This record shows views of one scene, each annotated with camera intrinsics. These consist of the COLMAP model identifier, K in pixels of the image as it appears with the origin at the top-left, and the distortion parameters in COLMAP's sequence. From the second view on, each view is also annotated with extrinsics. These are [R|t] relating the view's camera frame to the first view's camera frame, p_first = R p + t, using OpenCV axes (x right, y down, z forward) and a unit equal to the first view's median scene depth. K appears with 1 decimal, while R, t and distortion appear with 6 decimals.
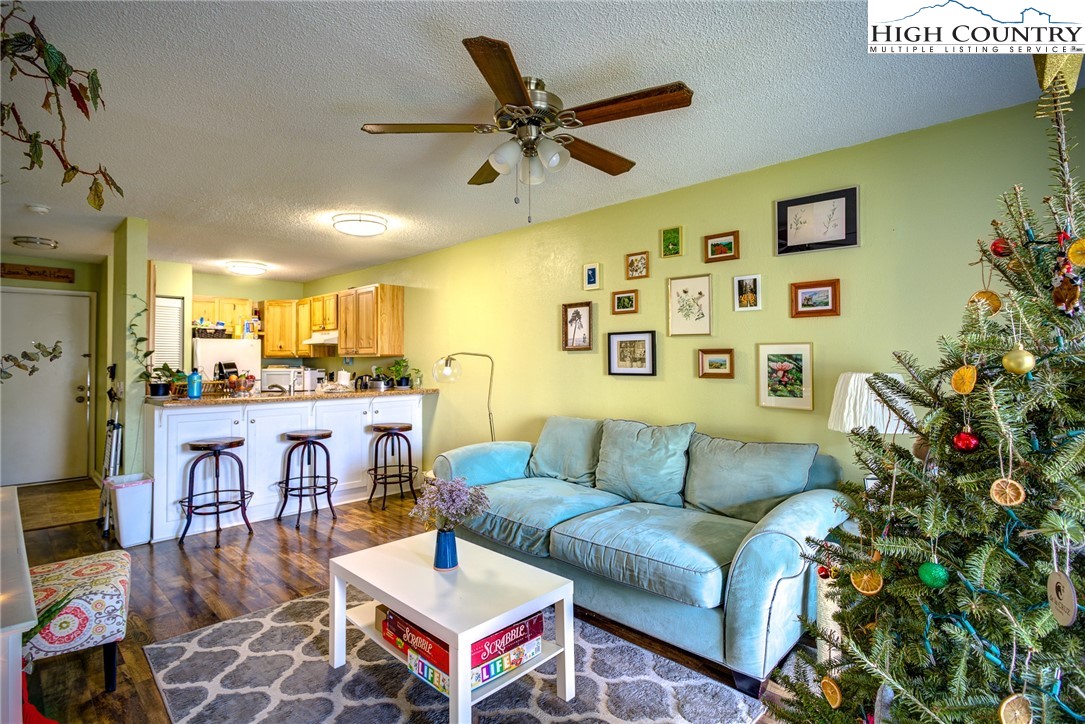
lens RADIAL K [[531.9, 0, 541.7], [0, 531.9, 358.3], [0, 0, 1]] dist [-0.009687, 0.000877]
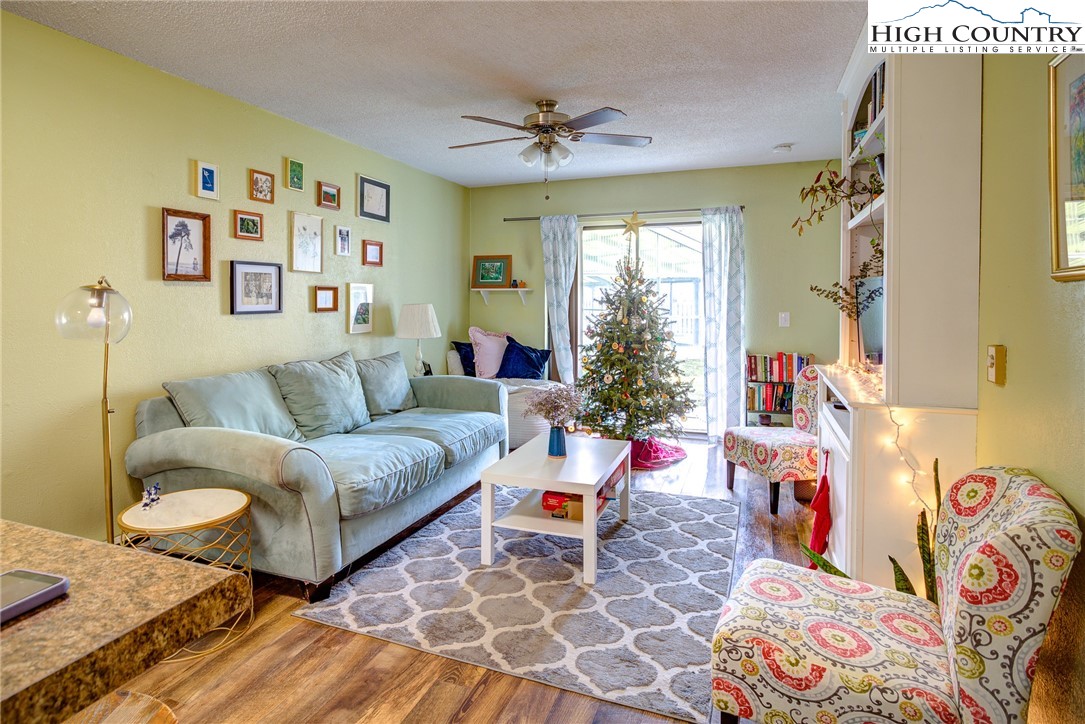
lens RADIAL K [[612.4, 0, 506.1], [0, 612.4, 306.8], [0, 0, 1]] dist [0.004848, 0.000563]
pose [[-0.371380, -0.026308, 0.928108, -0.896450], [-0.021789, 0.999570, 0.019615, -0.006544], [-0.928225, -0.012938, -0.371793, 0.994947]]
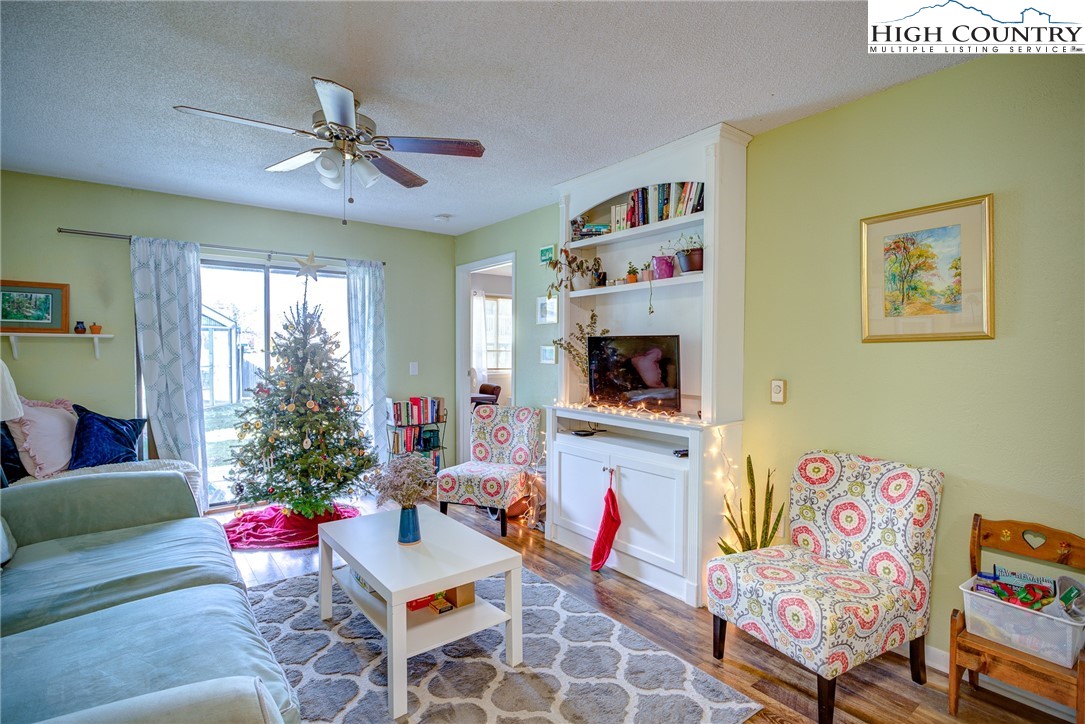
lens RADIAL K [[531.9, 0, 542.9], [0, 531.9, 360.3], [0, 0, 1]] dist [-0.009687, 0.000877]
pose [[-0.989821, -0.019573, 0.140966, -0.342190], [-0.019359, 0.999808, 0.002889, 0.004408], [-0.140996, 0.000130, -0.990010, 1.200414]]
